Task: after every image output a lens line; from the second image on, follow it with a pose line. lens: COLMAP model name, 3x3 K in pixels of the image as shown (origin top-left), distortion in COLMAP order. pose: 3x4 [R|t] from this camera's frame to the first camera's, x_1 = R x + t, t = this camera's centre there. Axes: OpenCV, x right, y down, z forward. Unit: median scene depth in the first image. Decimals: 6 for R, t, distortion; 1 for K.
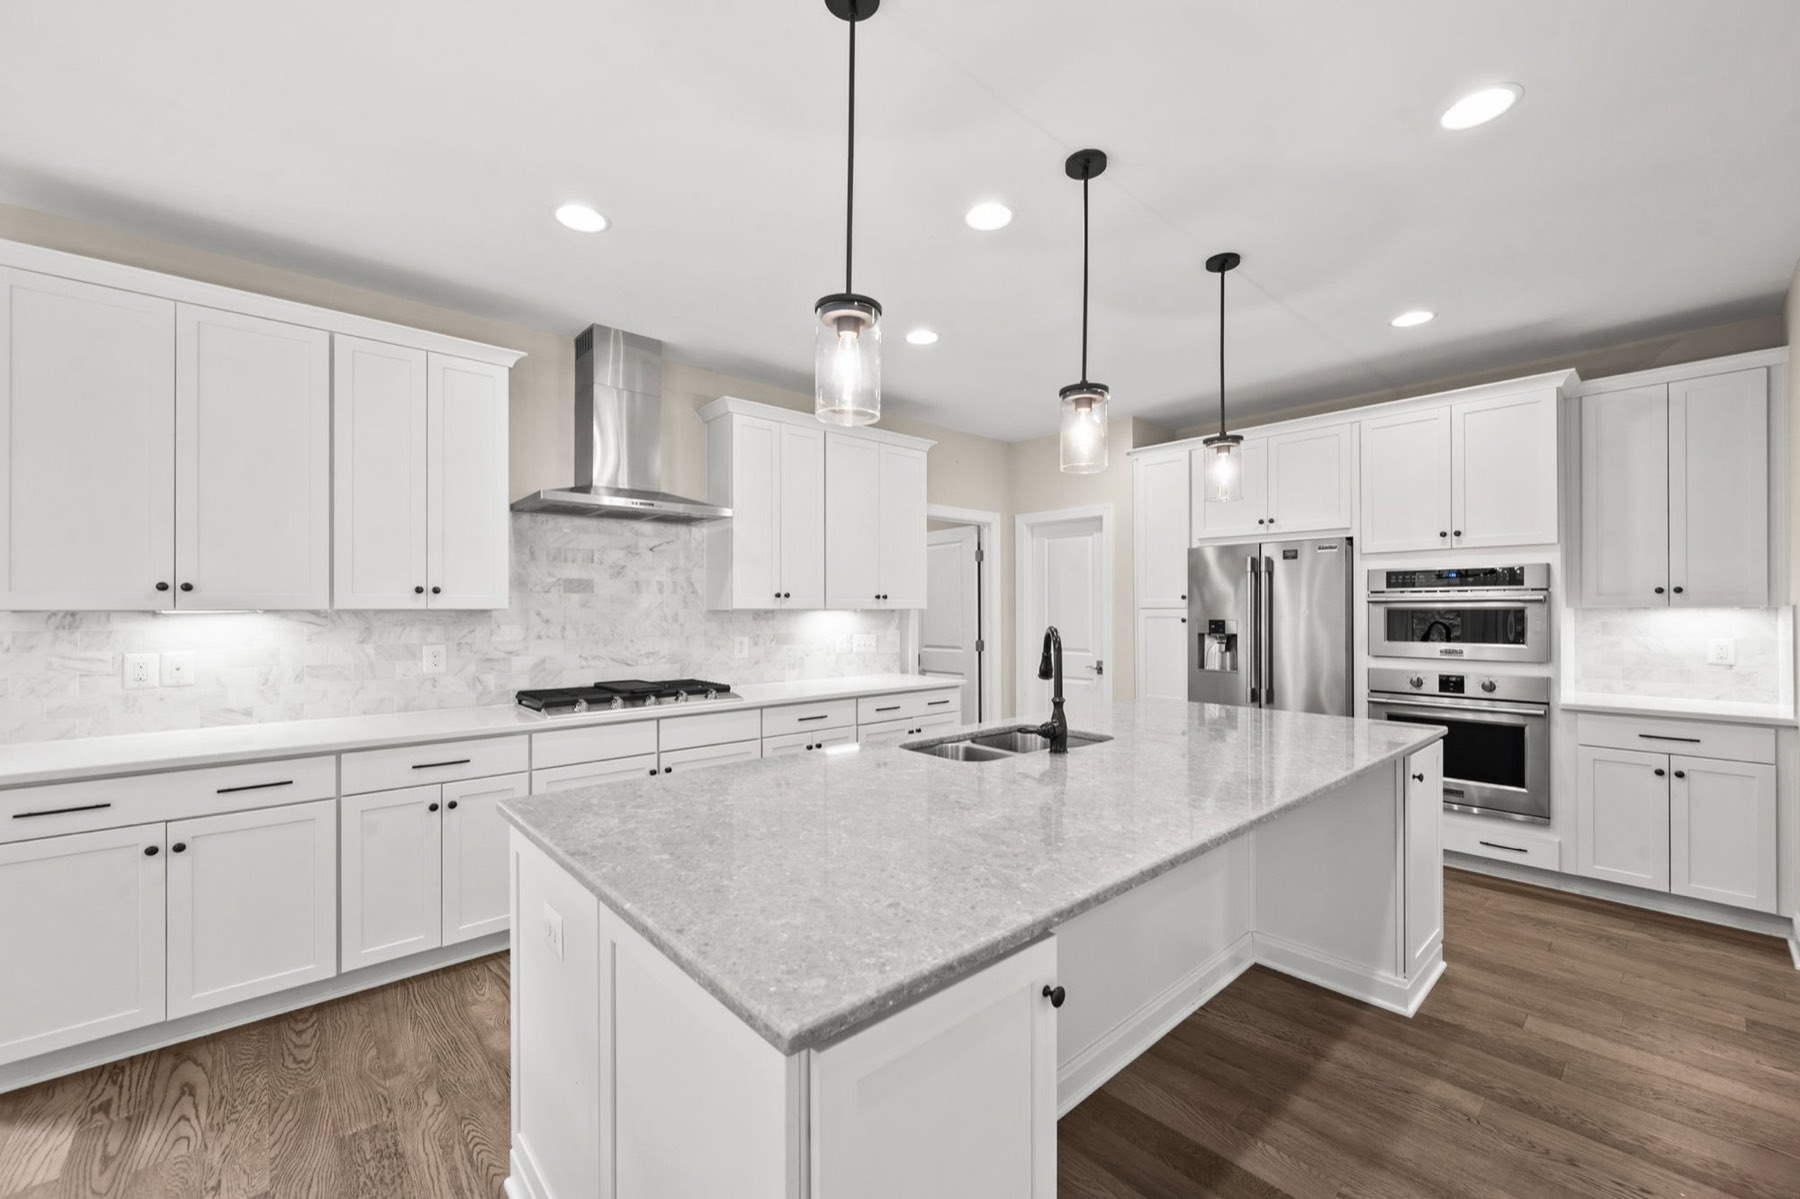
lens RADIAL K [[712.4, 0, 904.0], [0, 712.4, 605.1], [0, 0, 1]] dist [0.000033, 0.000253]
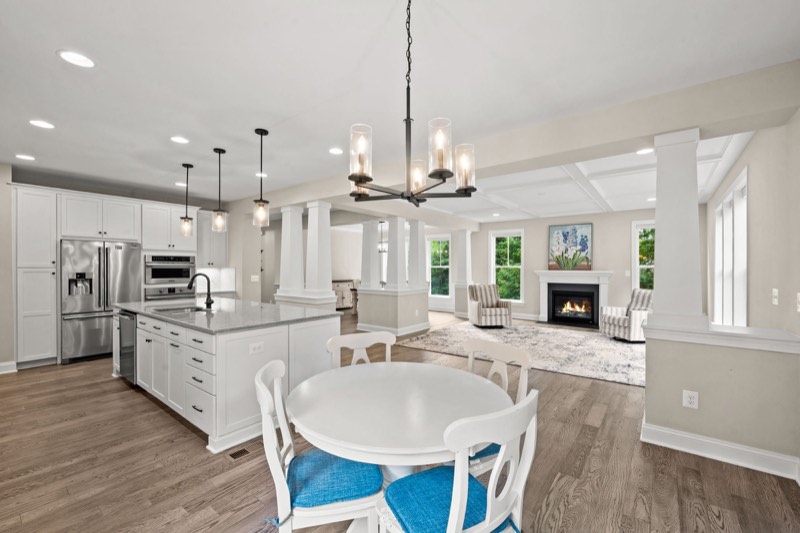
lens RADIAL K [[316.6, 0, 401.8], [0, 316.6, 269.0], [0, 0, 1]] dist [0.000033, 0.000253]
pose [[-0.165816, -0.002769, 0.986153, -0.871670], [-0.008010, 0.999967, 0.001461, -0.001783], [-0.986124, -0.007657, -0.165833, 0.182078]]
